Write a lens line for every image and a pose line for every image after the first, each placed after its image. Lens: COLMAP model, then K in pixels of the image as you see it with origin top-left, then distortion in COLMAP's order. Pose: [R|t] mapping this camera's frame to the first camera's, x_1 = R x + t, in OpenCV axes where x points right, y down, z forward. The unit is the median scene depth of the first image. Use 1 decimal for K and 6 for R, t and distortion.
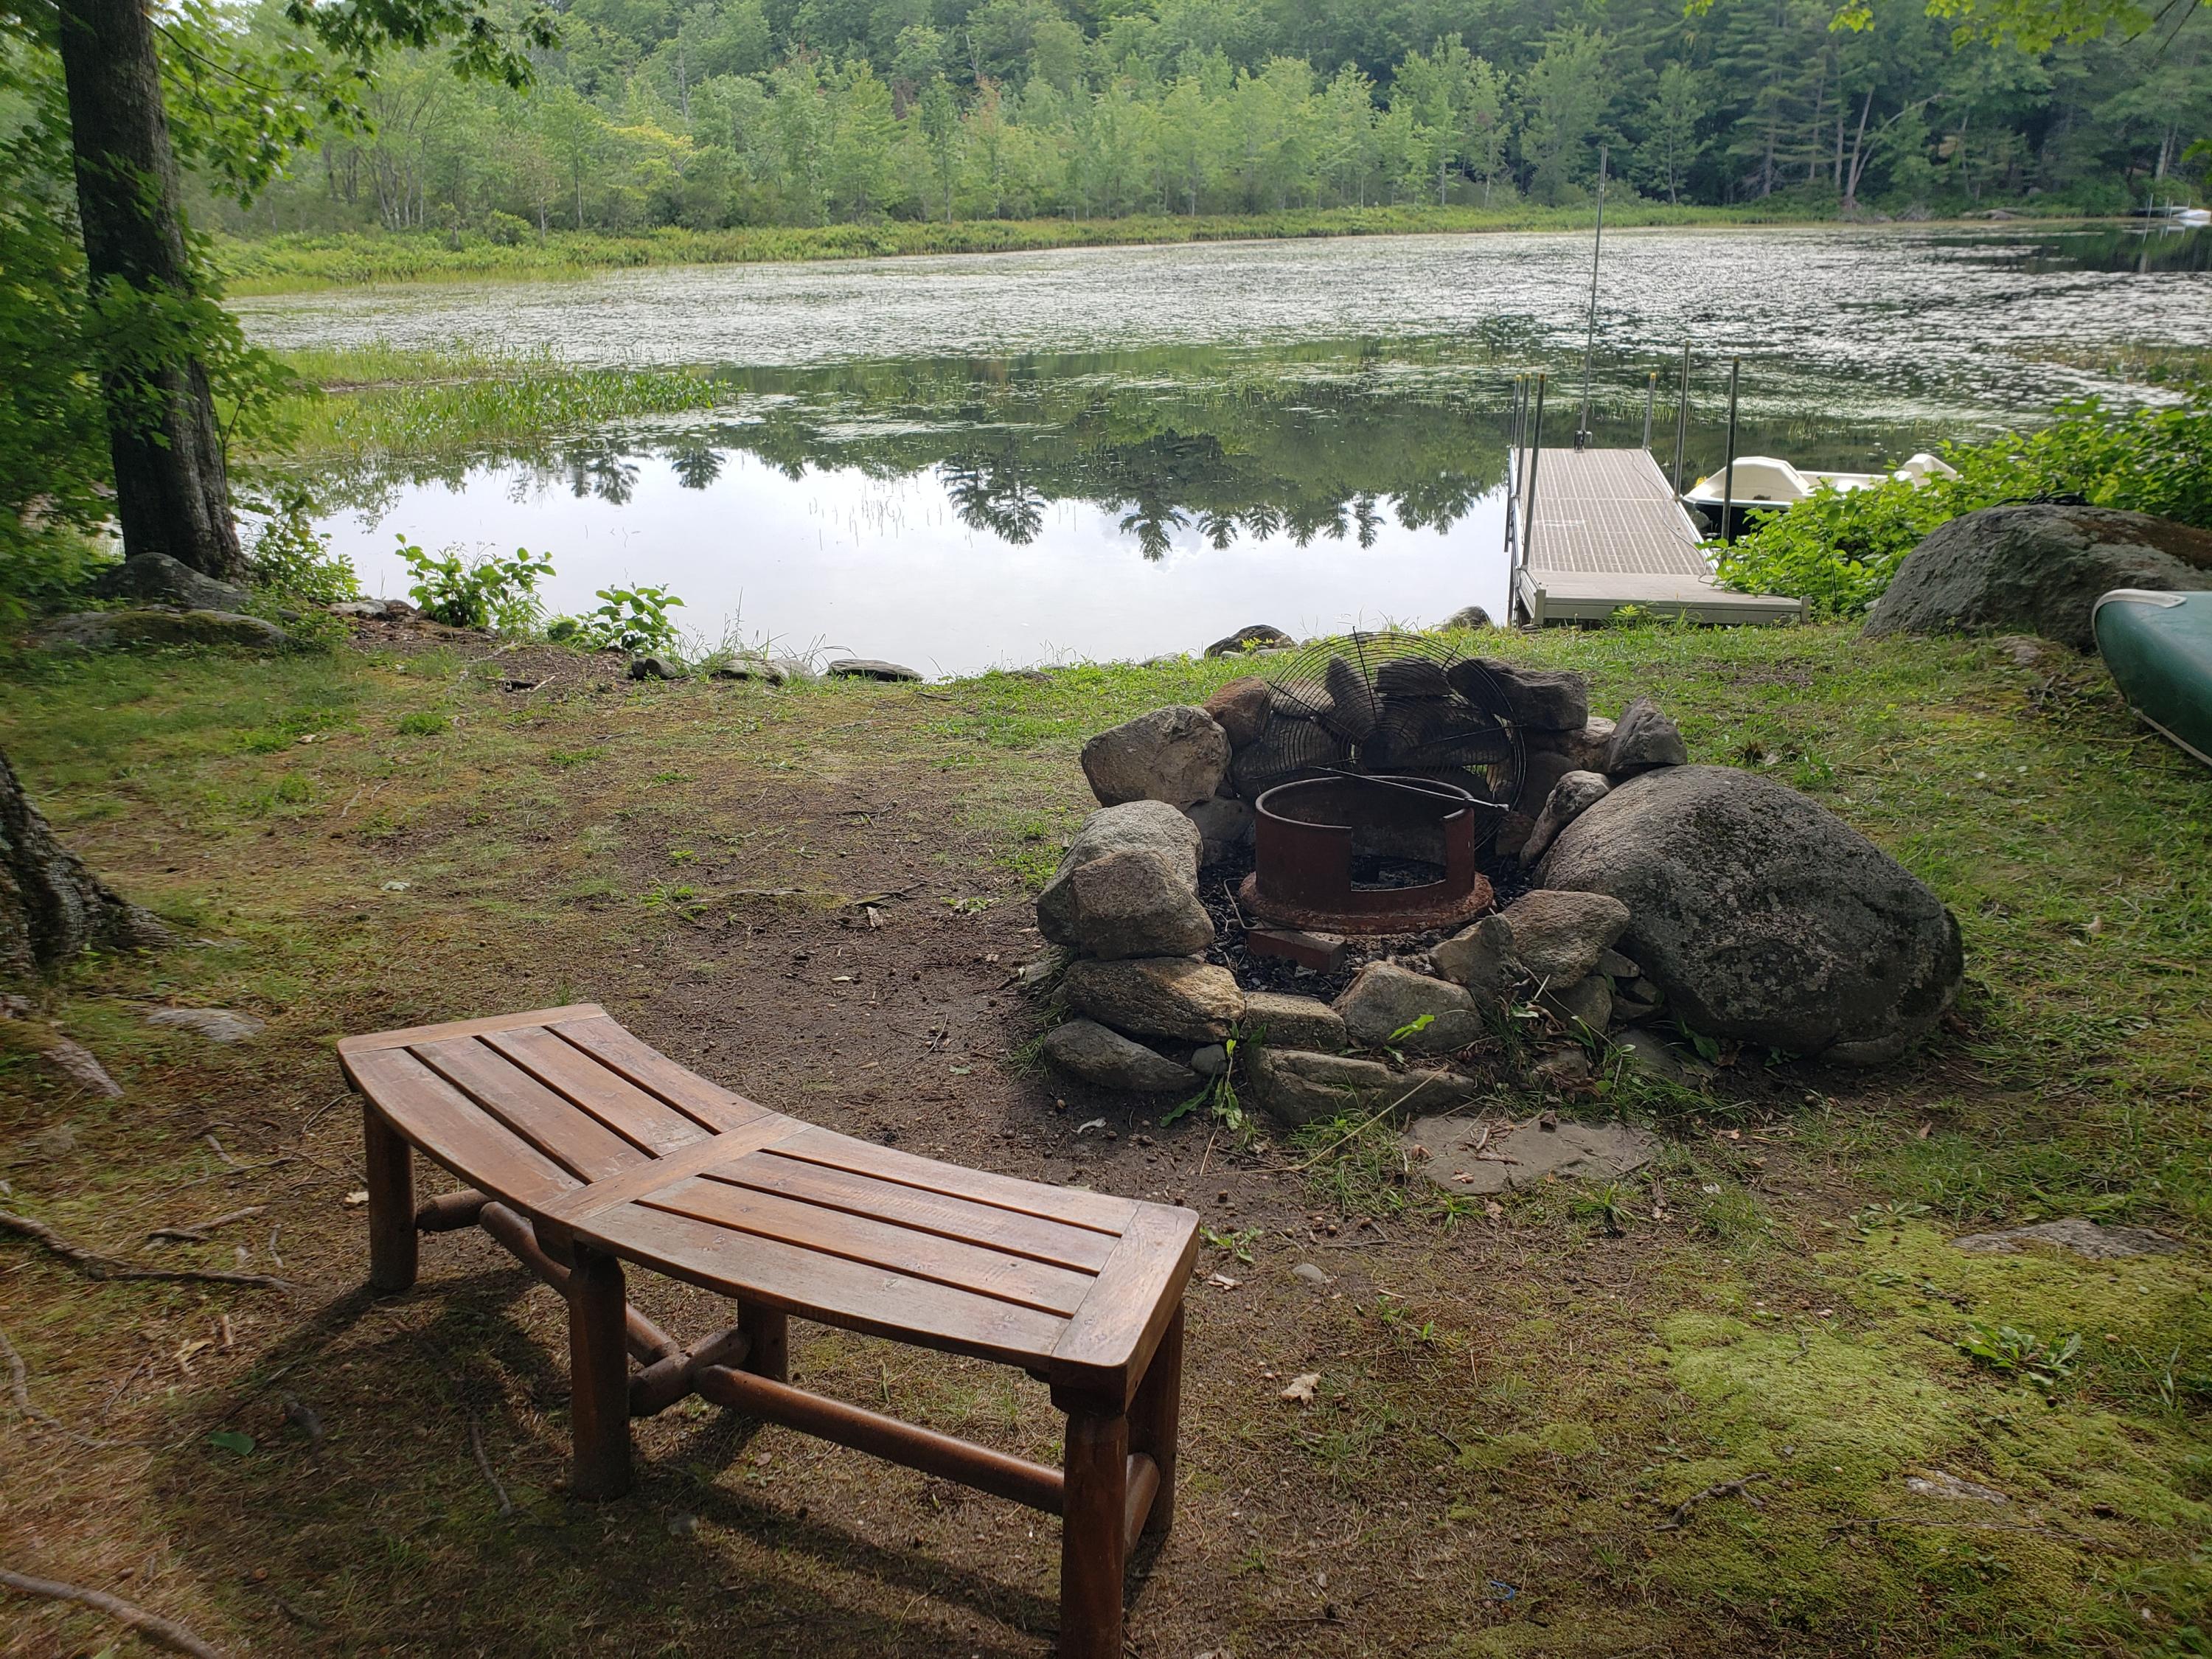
lens RADIAL K [[1755.3, 0, 1168.0], [0, 1755.3, 884.3], [0, 0, 1]] dist [0.011807, 0.021747]
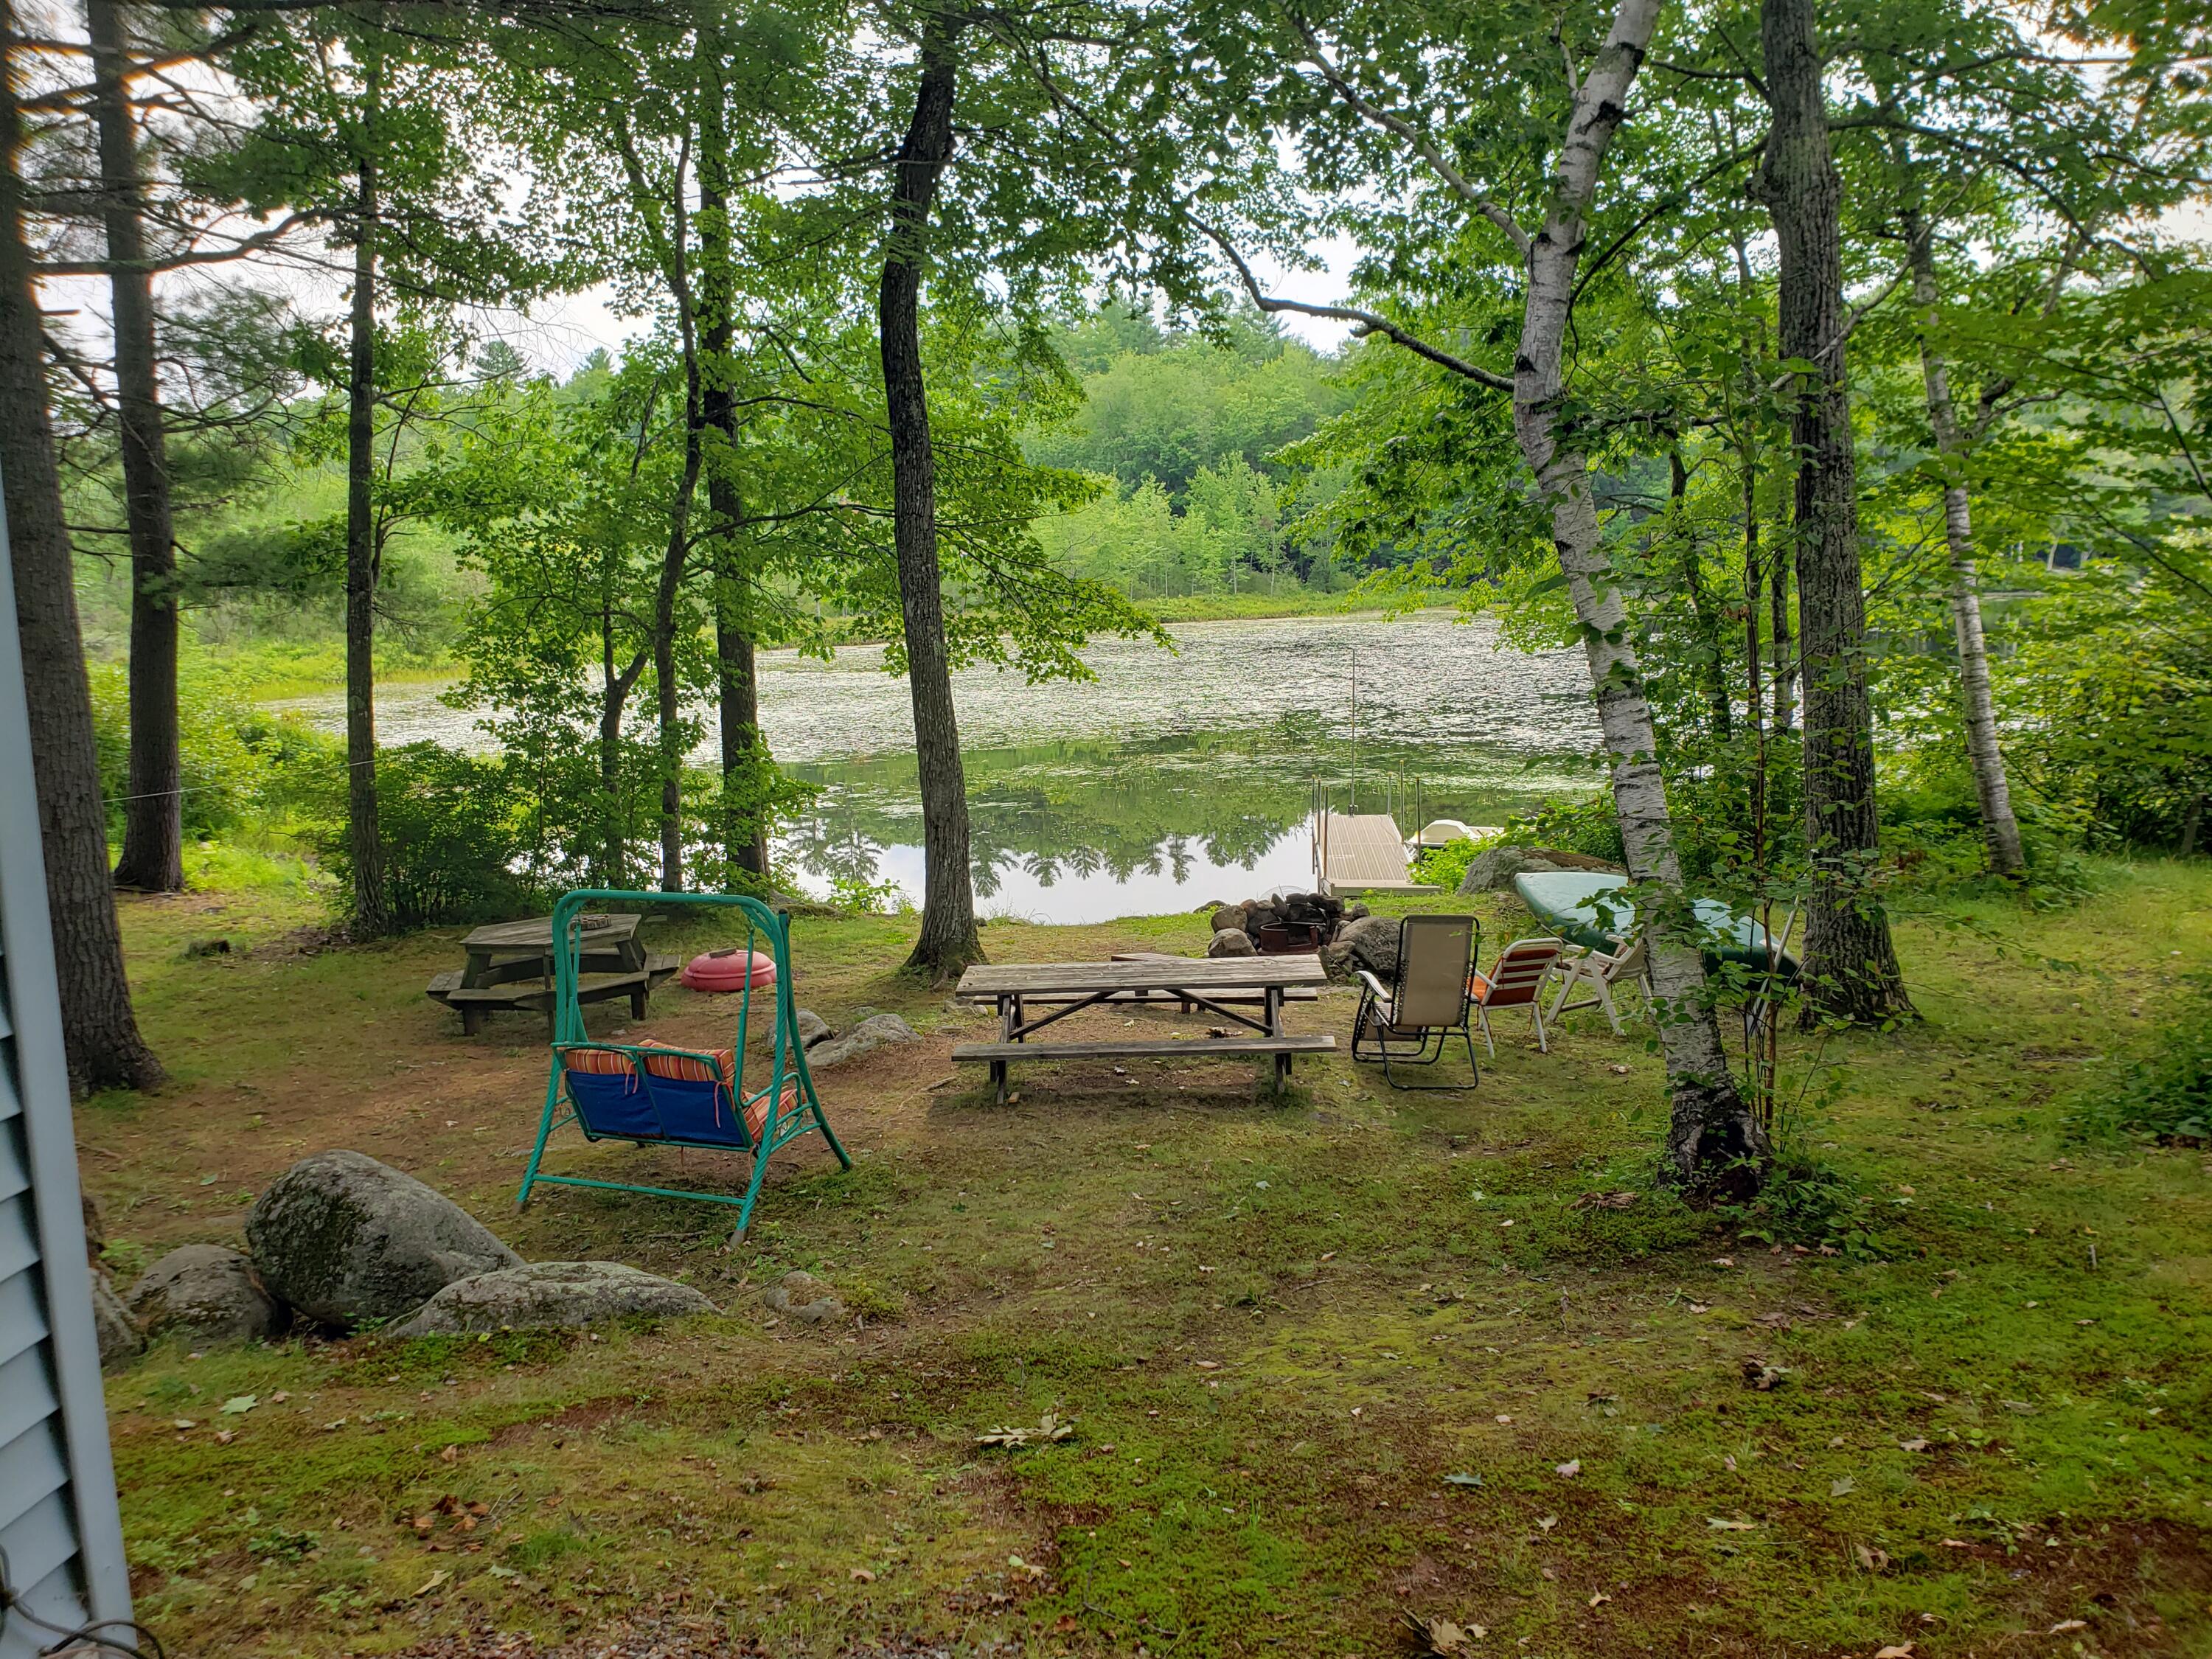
lens RADIAL K [[1755.3, 0, 1088.7], [0, 1755.3, 879.6], [0, 0, 1]] dist [0.011807, 0.021747]
pose [[0.997700, -0.022519, 0.063931, -0.061152], [0.034445, 0.980776, -0.192072, 0.061935], [-0.058377, 0.193832, 0.979296, -0.297601]]
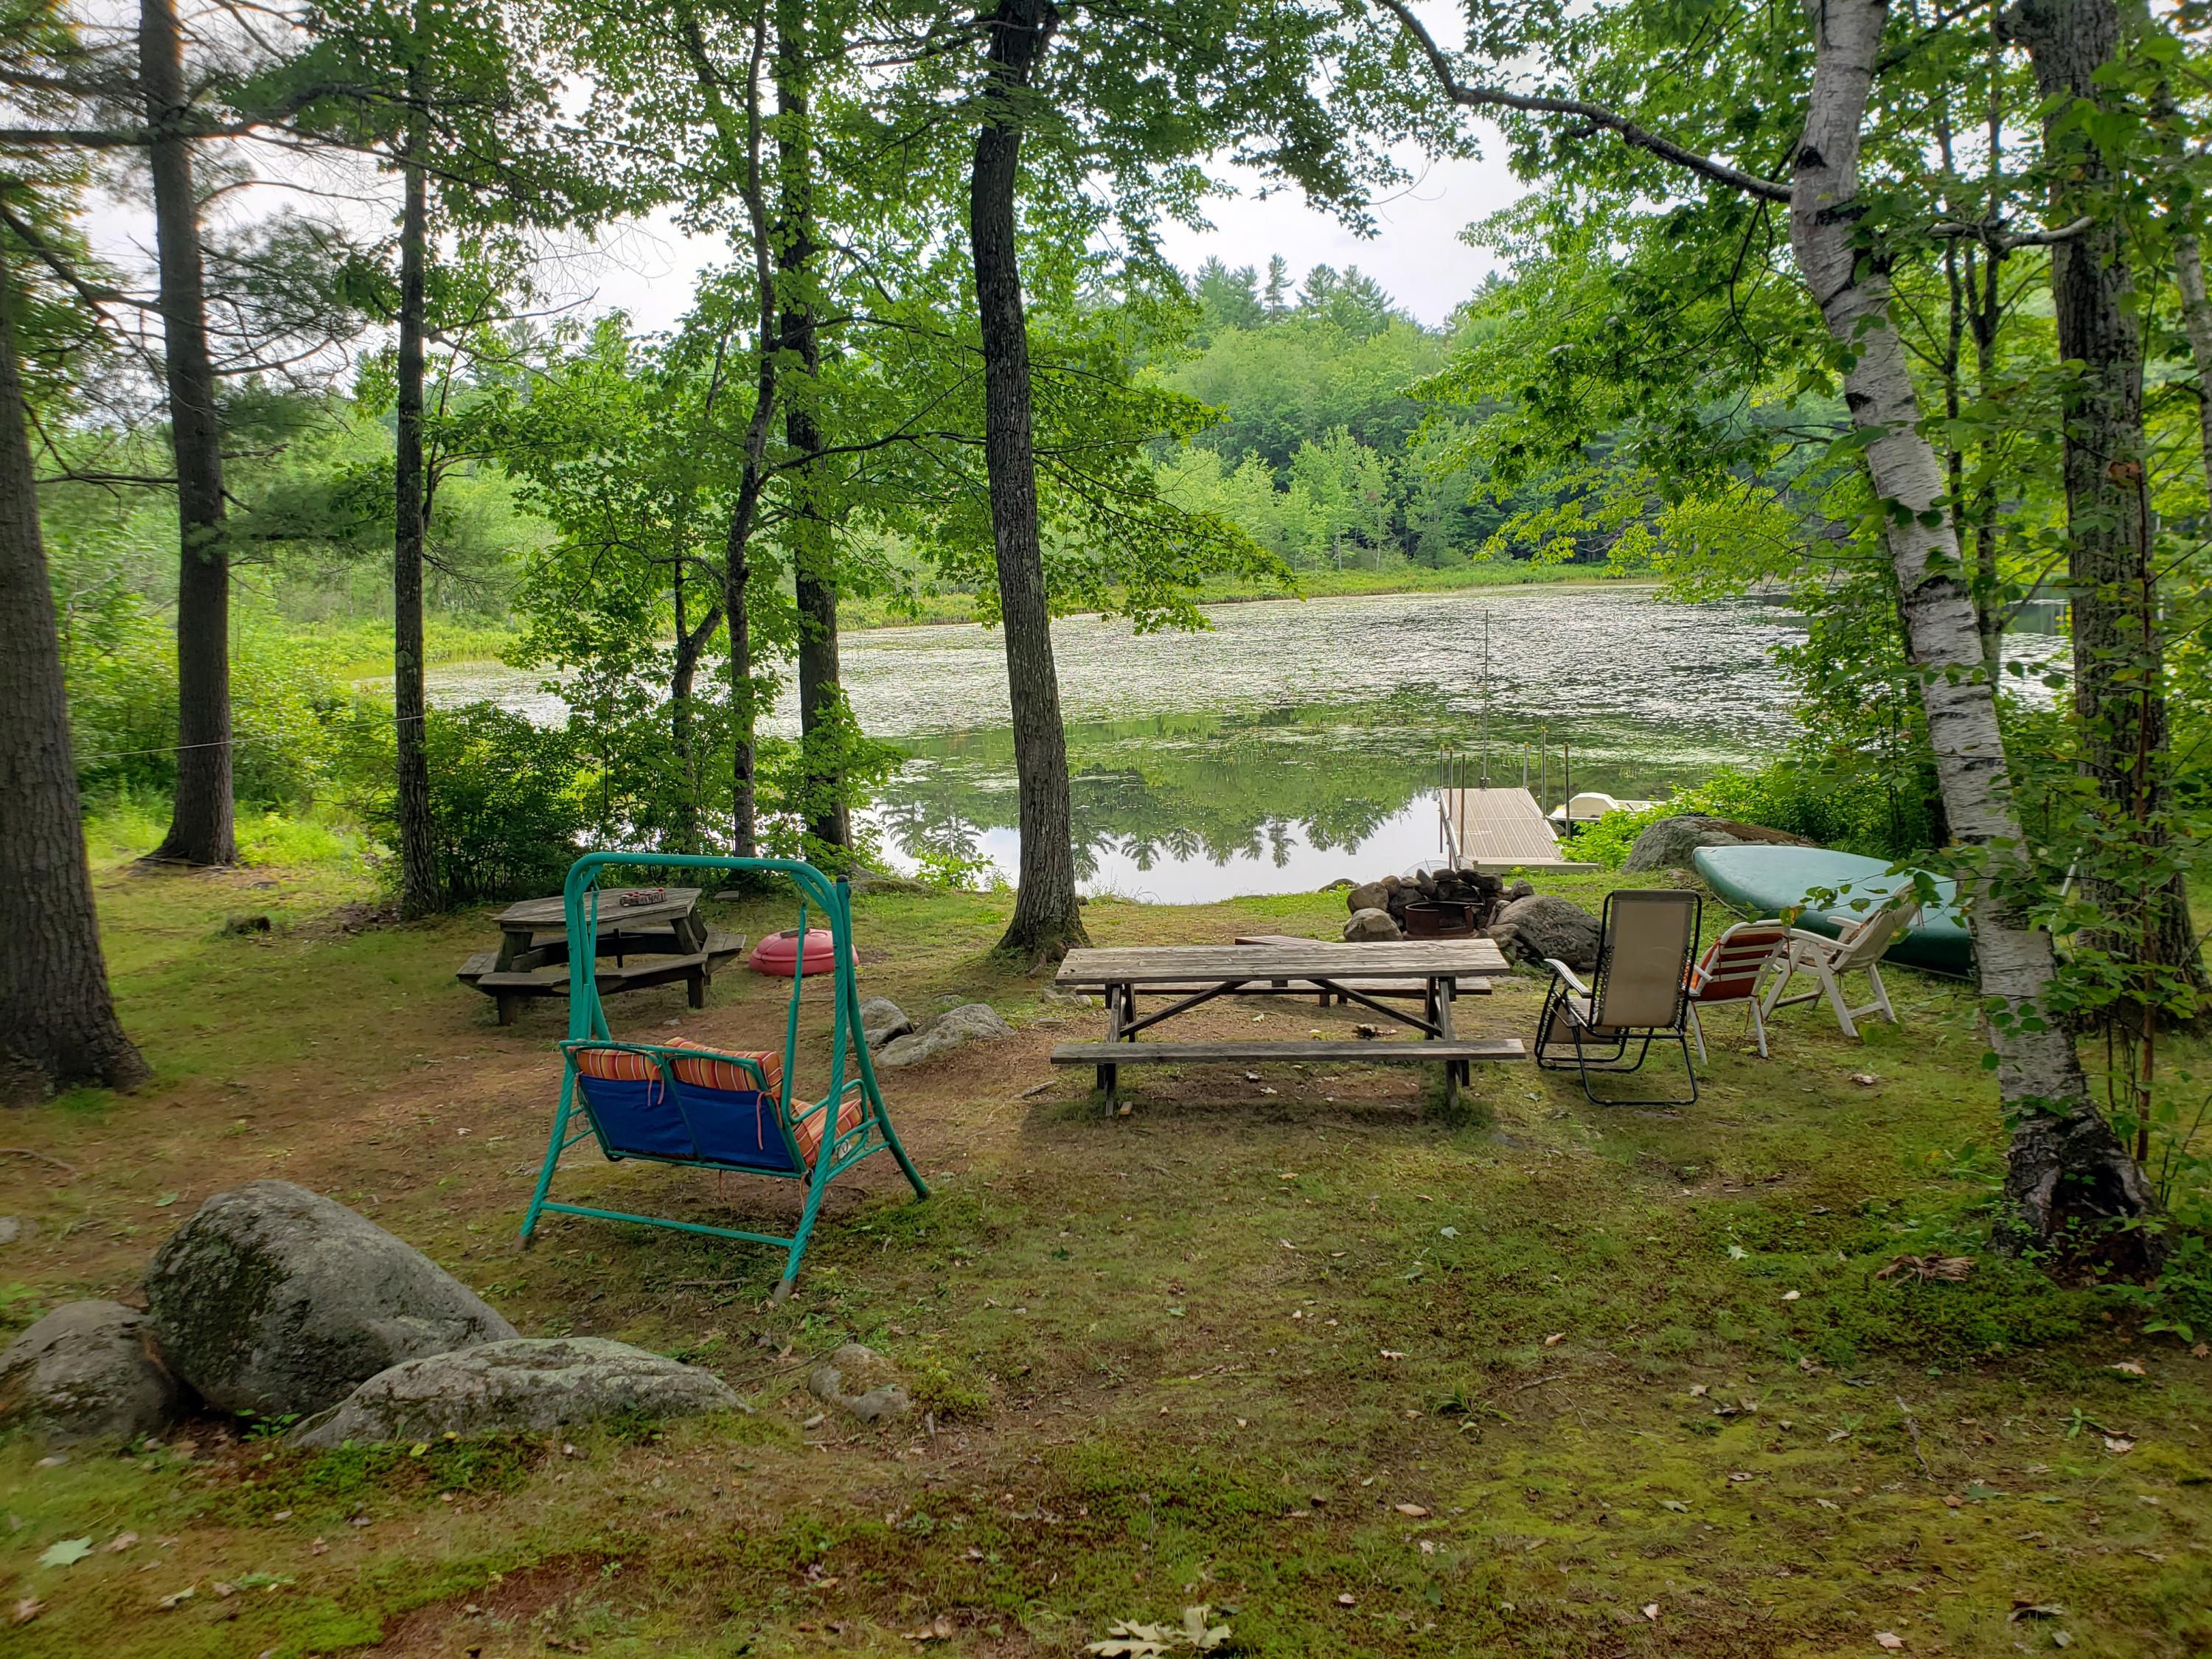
lens RADIAL K [[1755.3, 0, 1082.5], [0, 1755.3, 885.9], [0, 0, 1]] dist [0.011807, 0.021747]
pose [[0.999792, -0.019828, 0.004838, -0.062313], [0.020376, 0.983201, -0.181388, 0.054436], [-0.001160, 0.181448, 0.983400, -0.246215]]
